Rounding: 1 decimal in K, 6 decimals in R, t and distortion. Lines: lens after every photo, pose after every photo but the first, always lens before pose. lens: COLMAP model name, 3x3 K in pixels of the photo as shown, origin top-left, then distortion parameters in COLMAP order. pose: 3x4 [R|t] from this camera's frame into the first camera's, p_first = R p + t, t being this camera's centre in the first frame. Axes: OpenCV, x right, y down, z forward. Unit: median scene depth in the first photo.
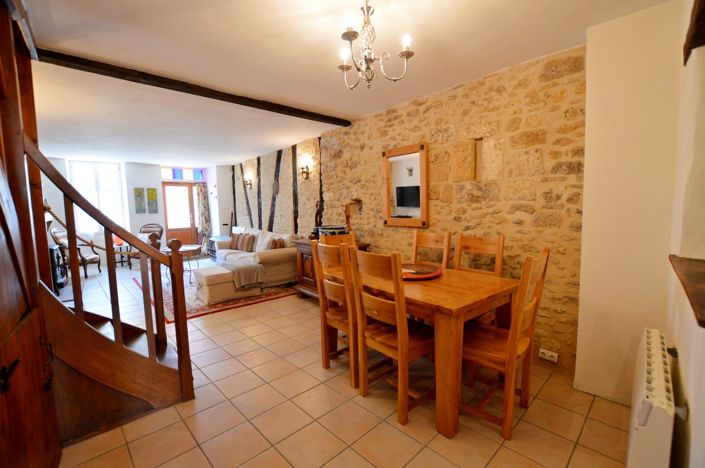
lens RADIAL K [[309.6, 0, 355.4], [0, 309.6, 236.1], [0, 0, 1]] dist [-0.024990, 0.000119]
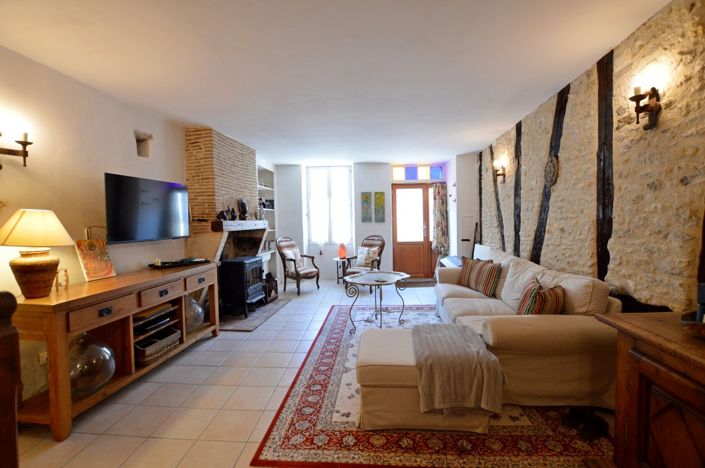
lens RADIAL K [[309.6, 0, 353.6], [0, 309.6, 229.8], [0, 0, 1]] dist [-0.024990, 0.000119]
pose [[0.673973, 0.026464, -0.738282, -0.101097], [-0.065704, 0.997545, -0.024223, -0.031874], [0.735829, 0.064834, 0.674057, 0.415804]]
